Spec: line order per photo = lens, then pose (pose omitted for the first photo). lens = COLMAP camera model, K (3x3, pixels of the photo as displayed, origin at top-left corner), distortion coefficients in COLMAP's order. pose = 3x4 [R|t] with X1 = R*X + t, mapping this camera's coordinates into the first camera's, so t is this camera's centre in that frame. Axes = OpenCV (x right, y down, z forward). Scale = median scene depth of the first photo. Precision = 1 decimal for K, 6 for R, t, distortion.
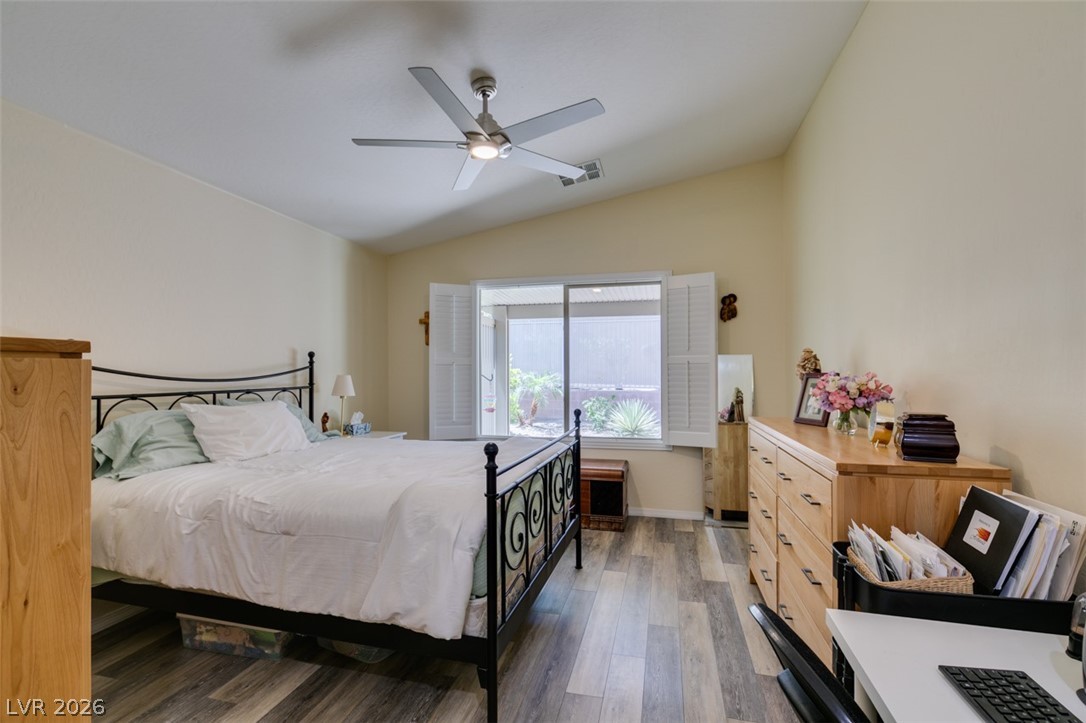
lens RADIAL K [[485.9, 0, 544.4], [0, 485.9, 362.0], [0, 0, 1]] dist [-0.002118, 0.000945]
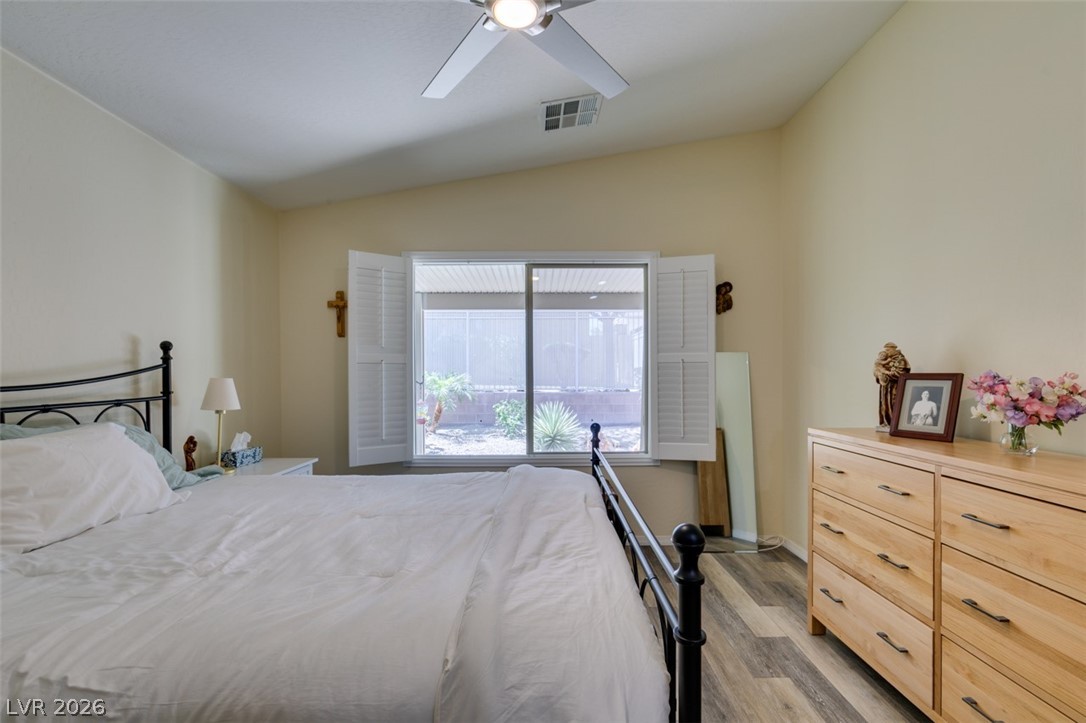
lens RADIAL K [[485.9, 0, 542.2], [0, 485.9, 370.1], [0, 0, 1]] dist [-0.002118, 0.000945]
pose [[0.968383, -0.001145, 0.249467, -0.160720], [-0.002803, 0.999876, 0.015467, 0.004625], [-0.249454, -0.015677, 0.968260, 0.260711]]
